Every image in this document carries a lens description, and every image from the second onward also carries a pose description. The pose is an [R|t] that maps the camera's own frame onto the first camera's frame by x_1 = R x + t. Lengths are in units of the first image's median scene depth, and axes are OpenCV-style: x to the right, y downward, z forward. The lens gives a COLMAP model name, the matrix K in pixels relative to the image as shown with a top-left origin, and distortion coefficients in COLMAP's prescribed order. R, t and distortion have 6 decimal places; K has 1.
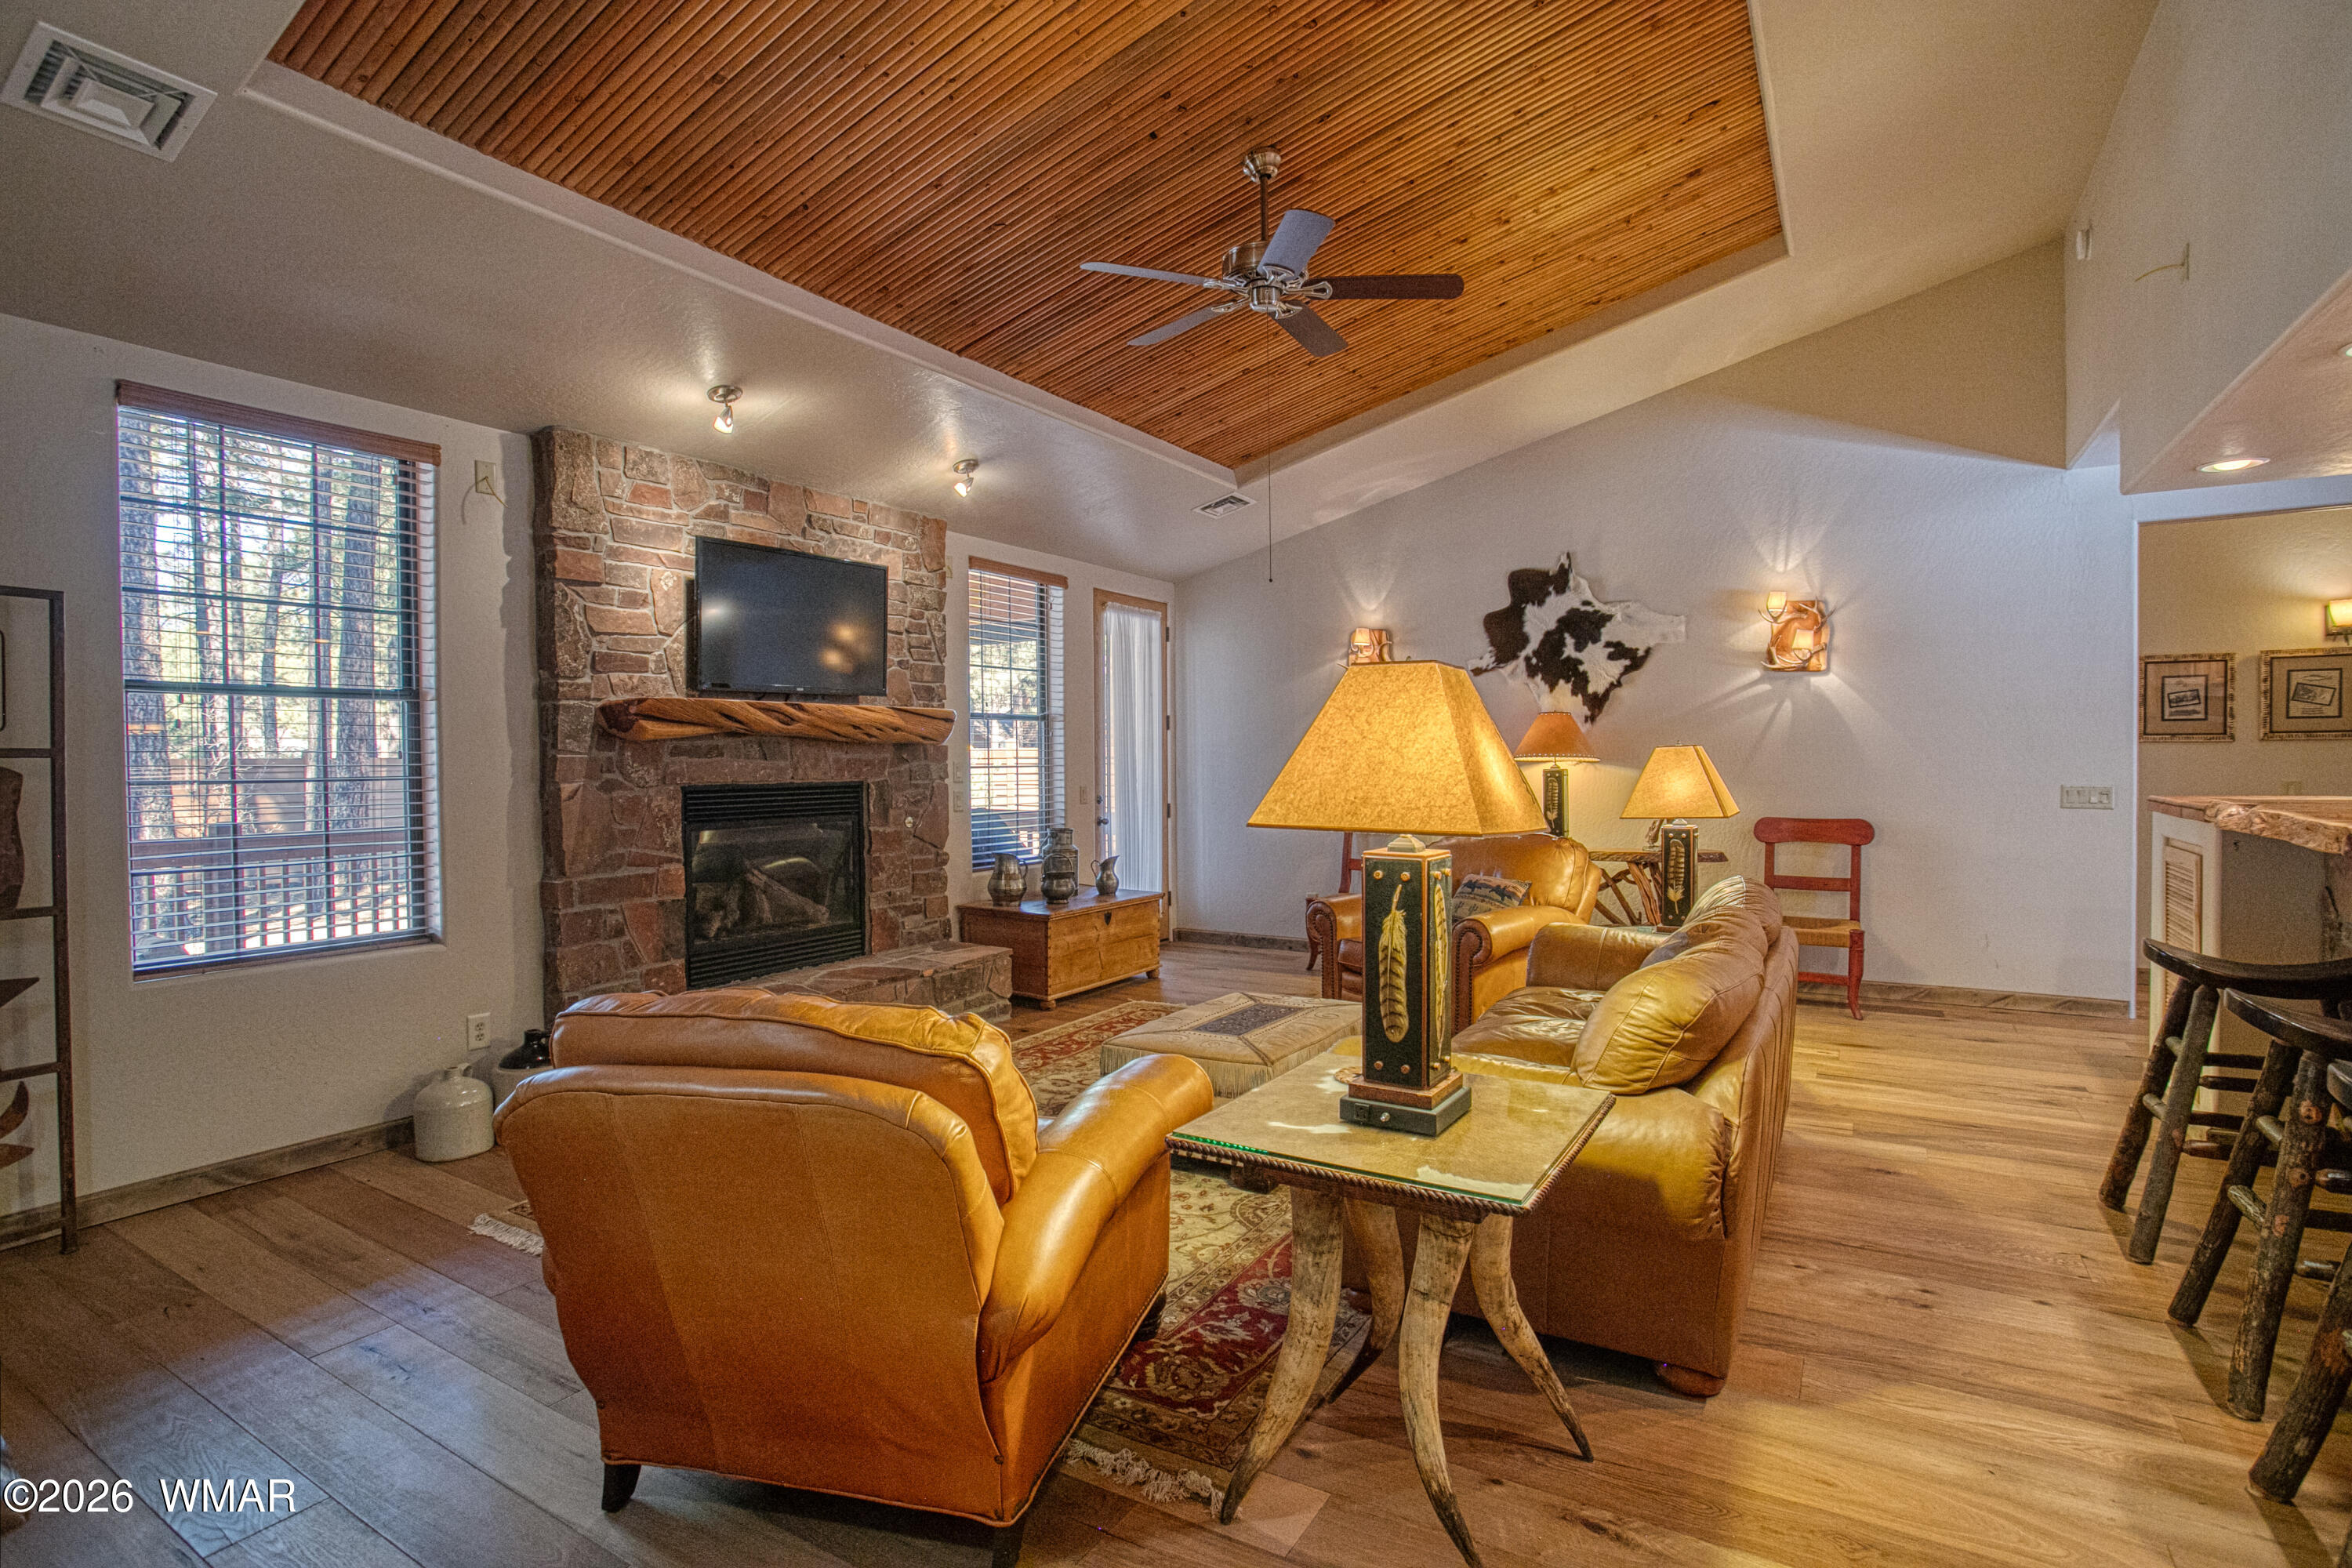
lens RADIAL K [[1149.5, 0, 1180.4], [0, 1149.5, 778.3], [0, 0, 1]] dist [-0.079610, 0.038304]
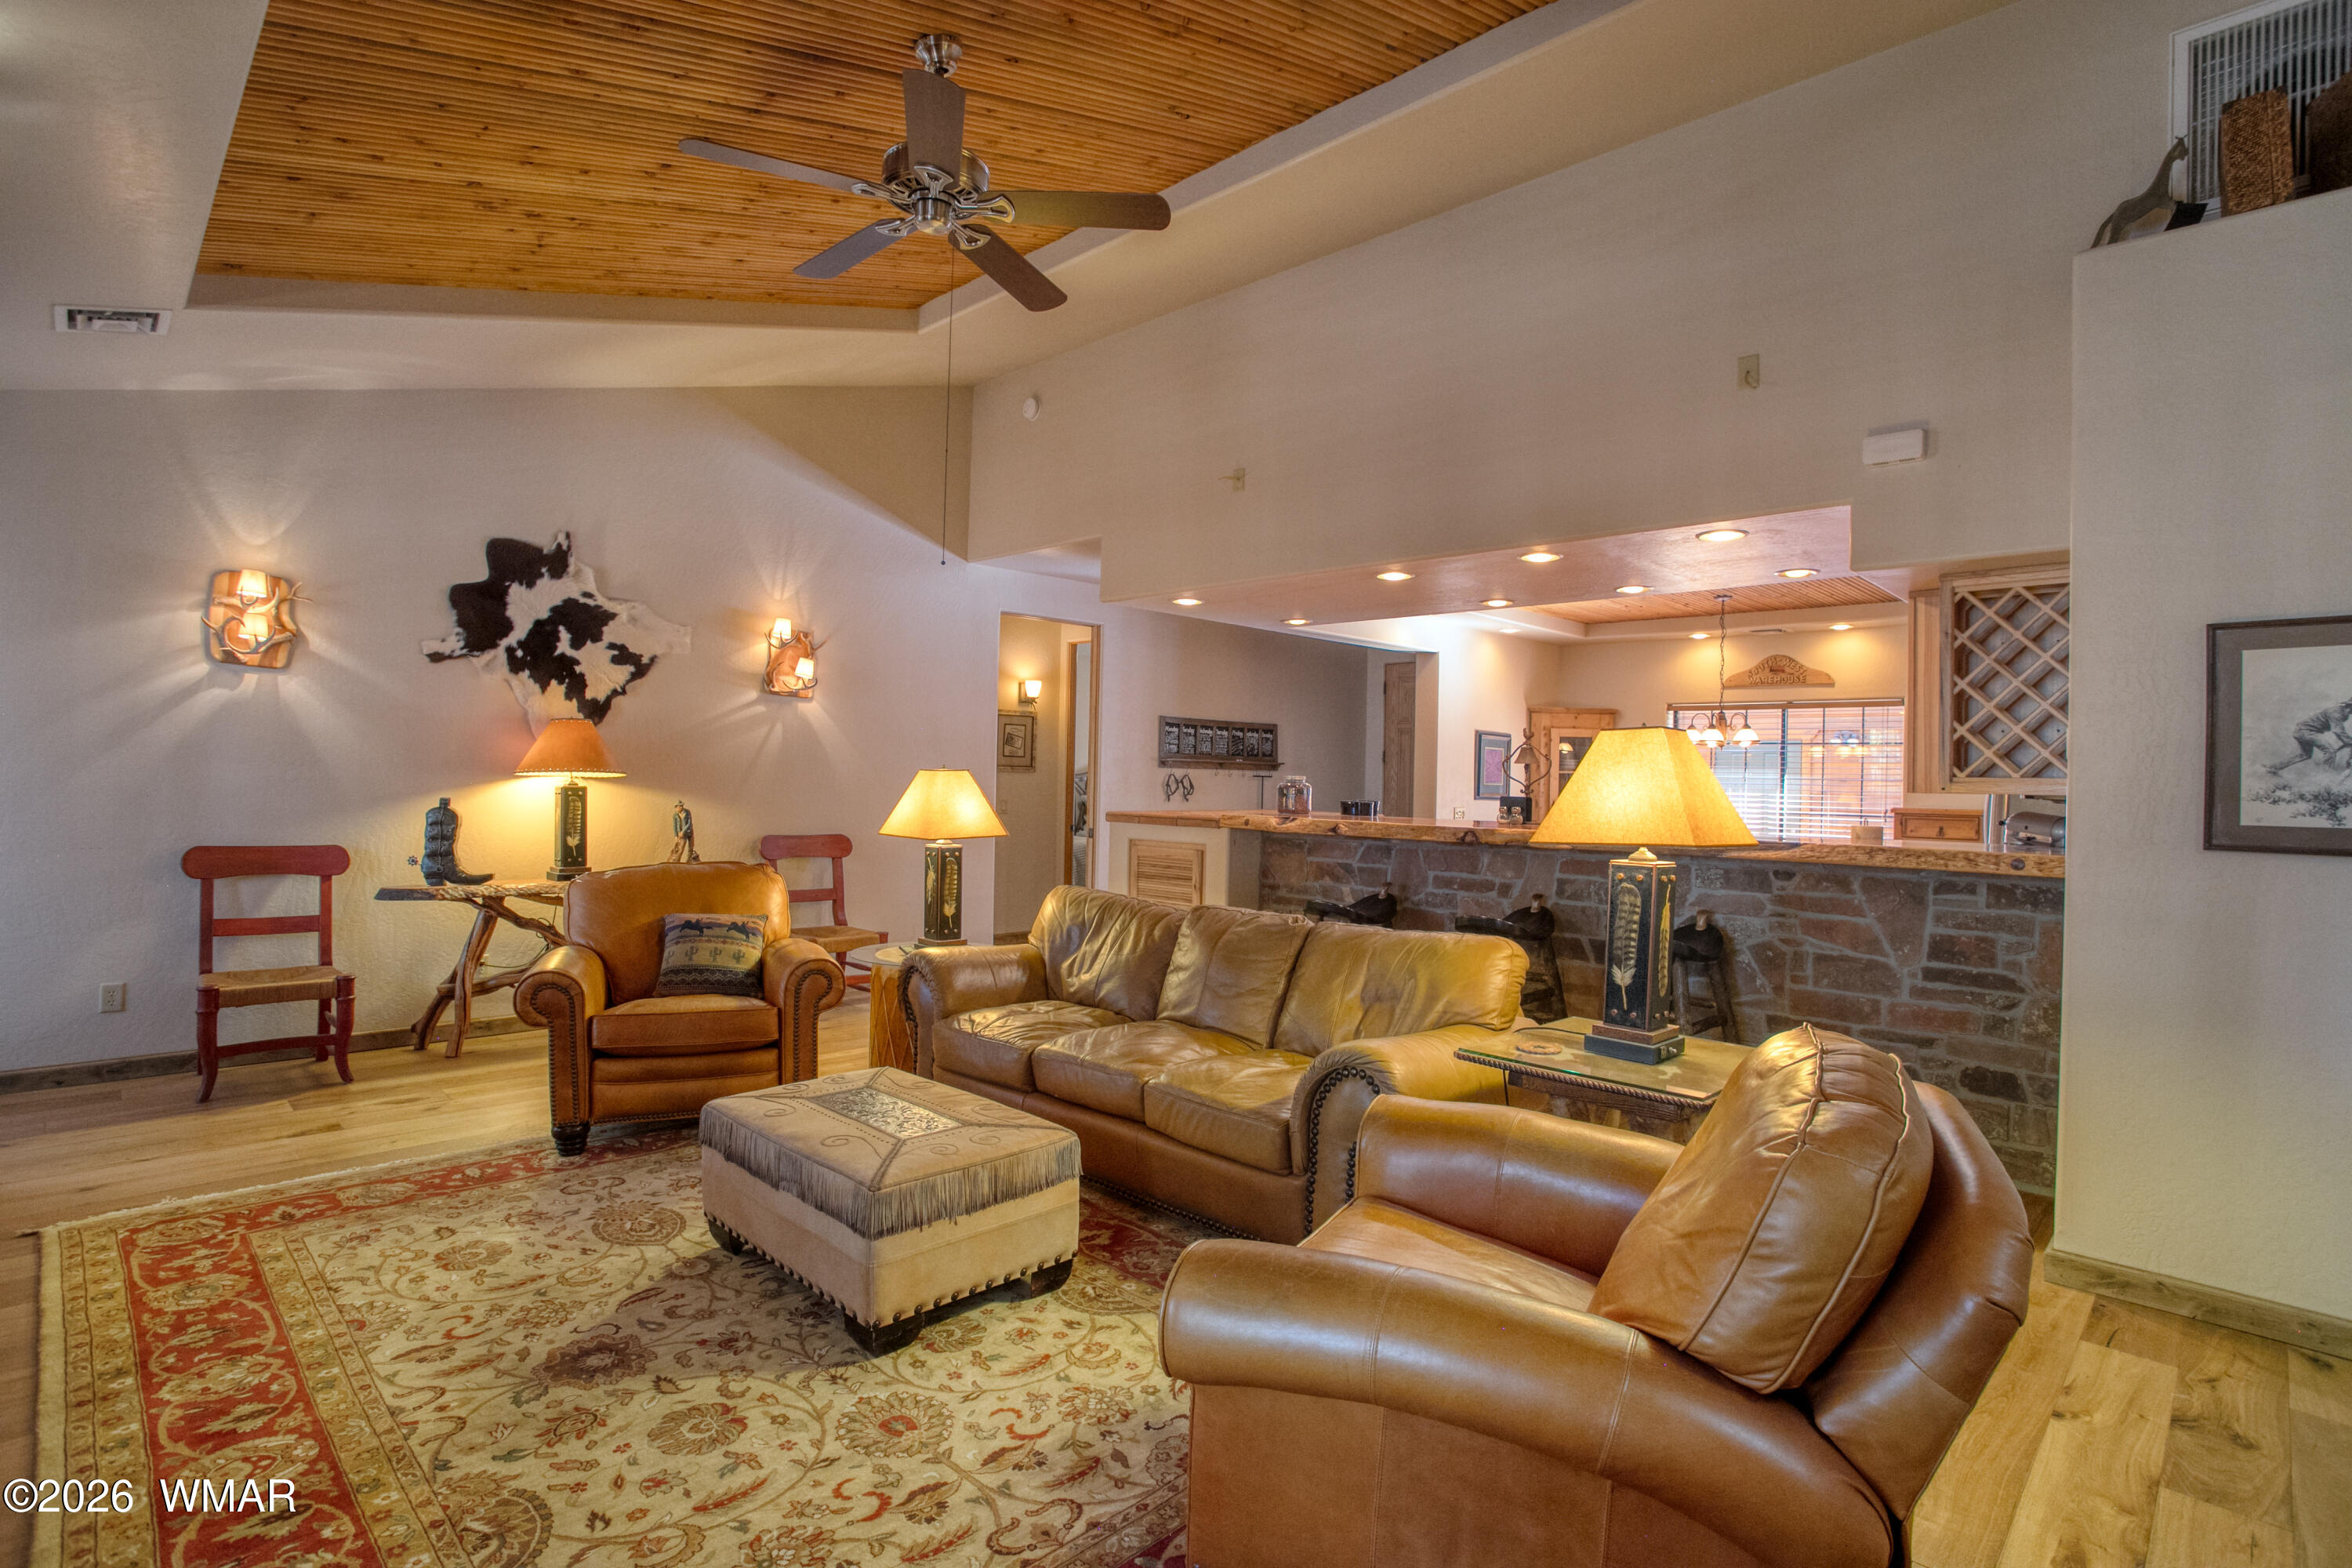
lens RADIAL K [[1153.3, 0, 1190.8], [0, 1153.3, 776.2], [0, 0, 1]] dist [-0.071691, 0.028785]
pose [[0.227083, 0.017057, 0.973726, -0.385076], [-0.004763, 0.999854, -0.016403, -0.004145], [-0.973864, -0.000913, 0.227131, 0.364886]]
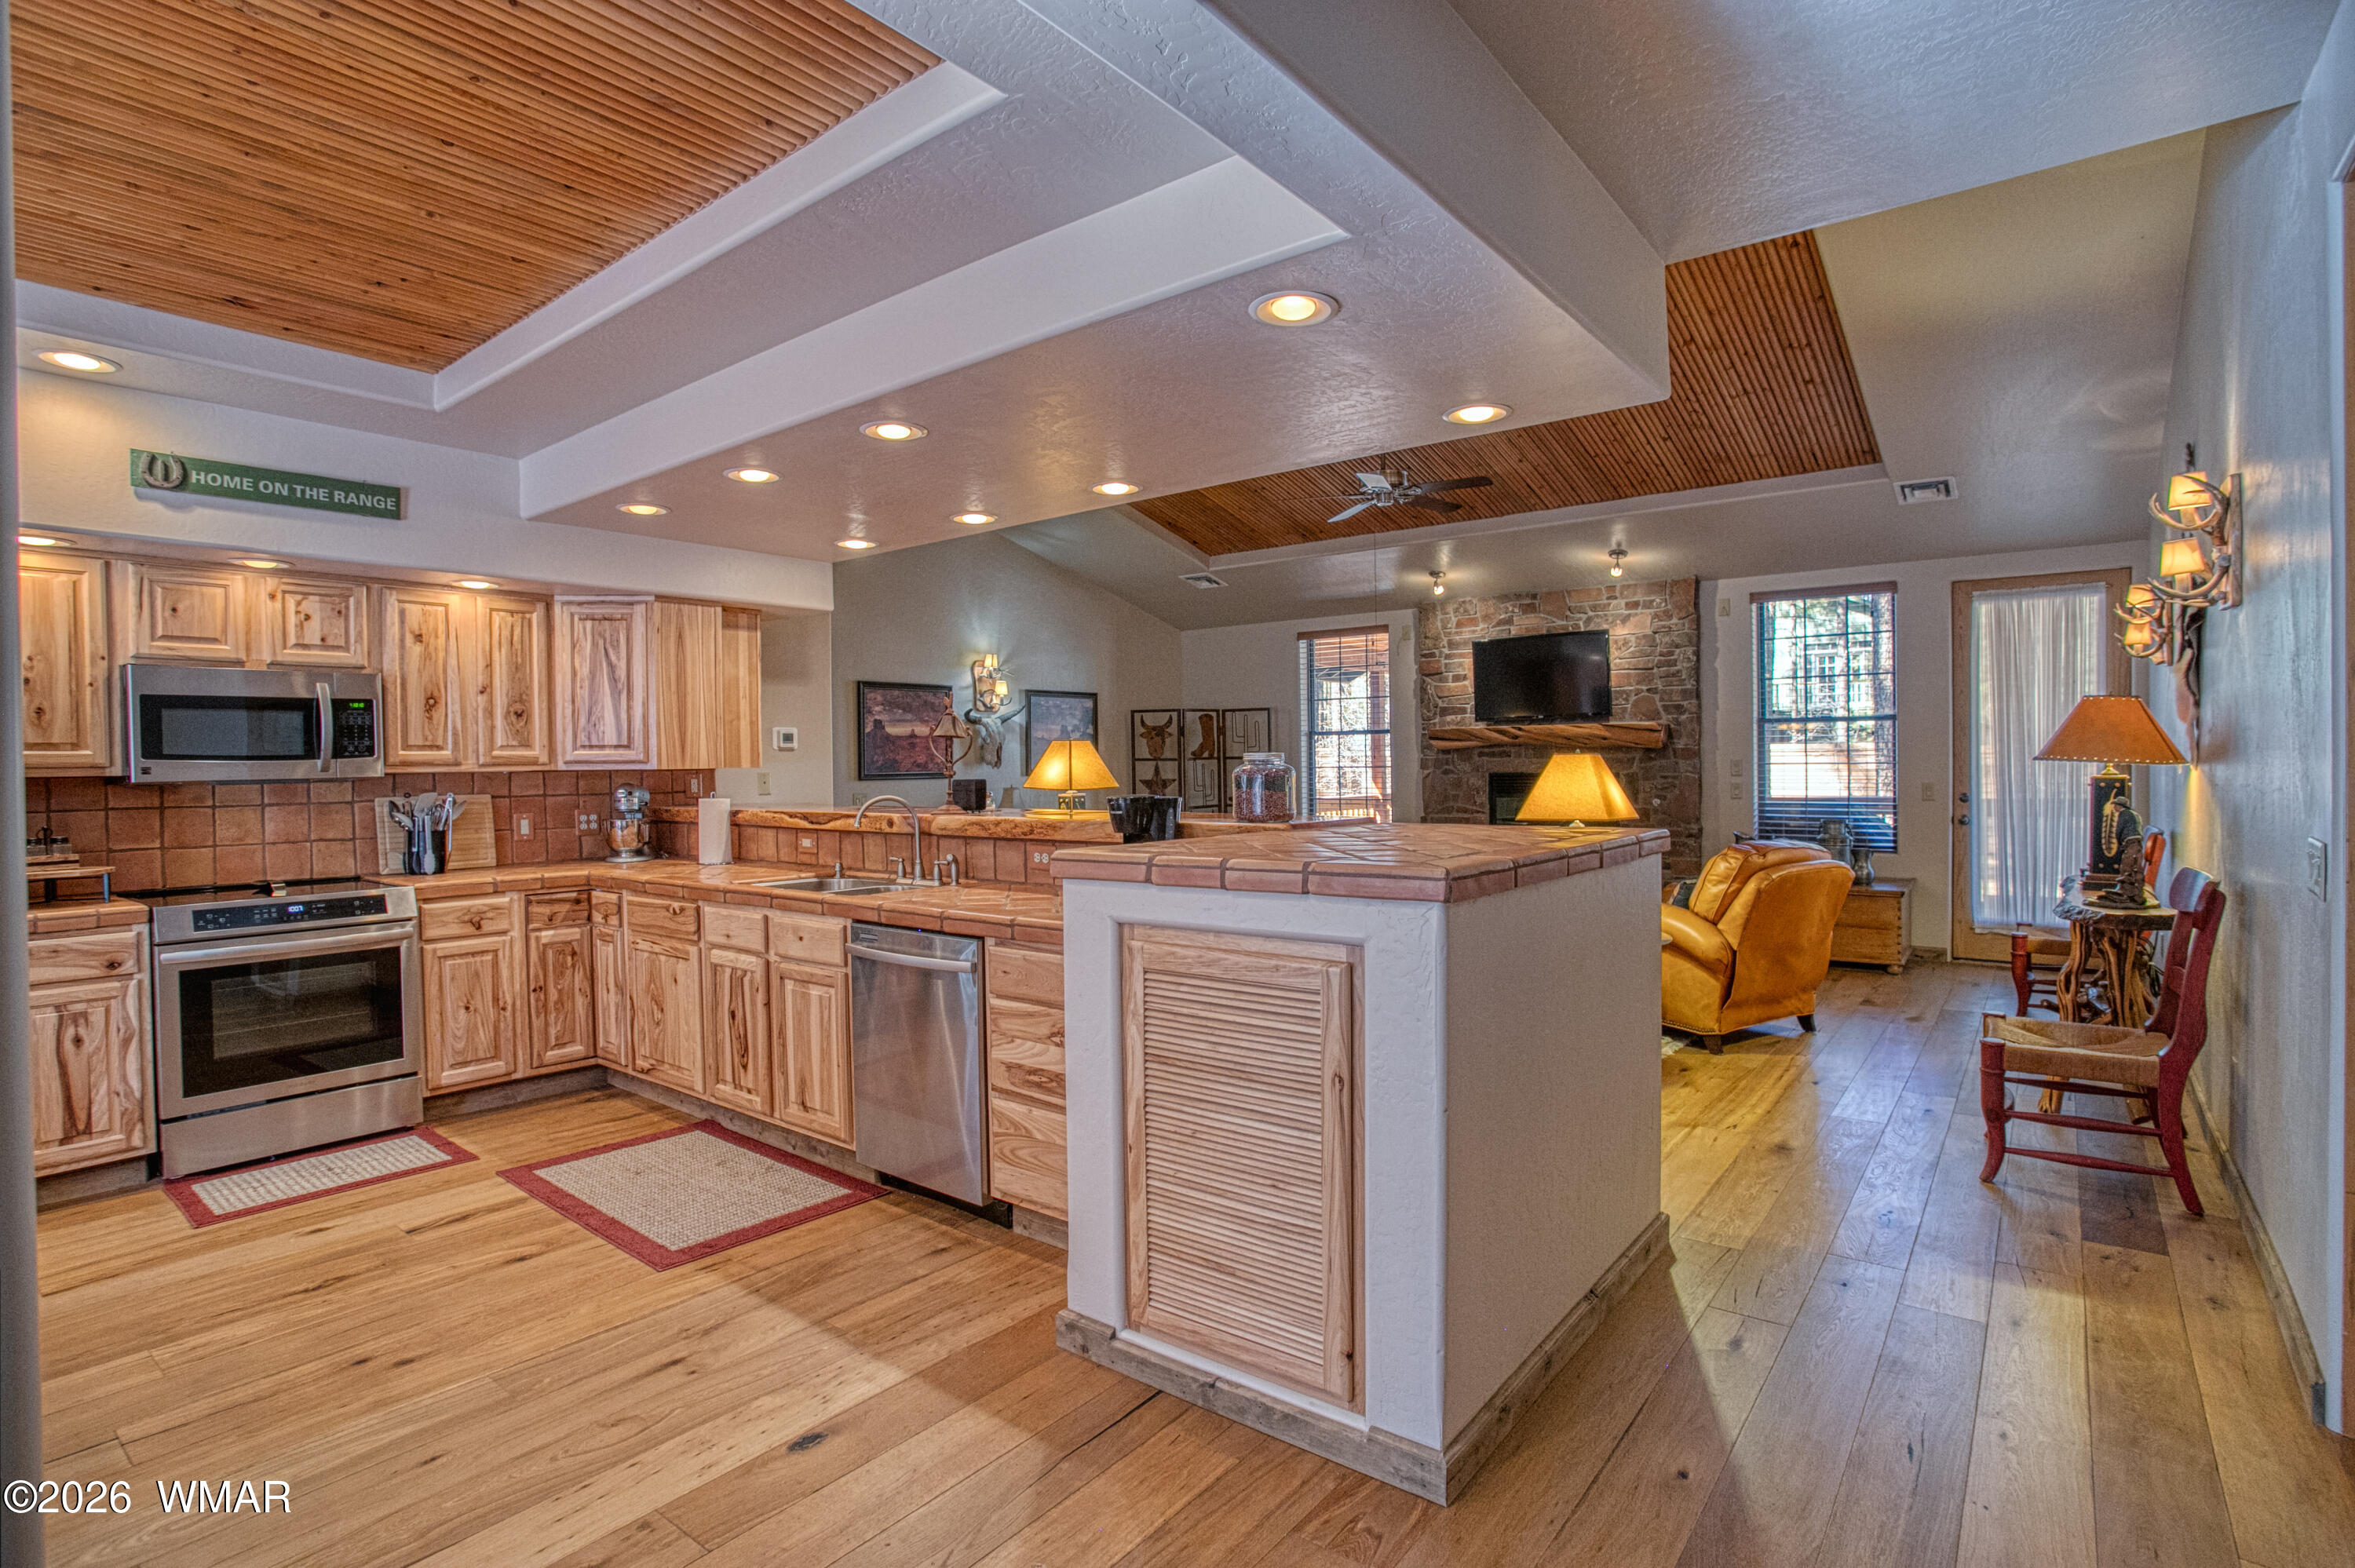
lens RADIAL K [[1150.8, 0, 1181.9], [0, 1150.8, 778.3], [0, 0, 1]] dist [-0.079610, 0.038304]
pose [[-0.123843, 0.025730, -0.991968, 1.077551], [-0.004940, 0.999635, 0.026546, -0.022851], [0.992290, 0.008188, -0.123671, 0.527553]]
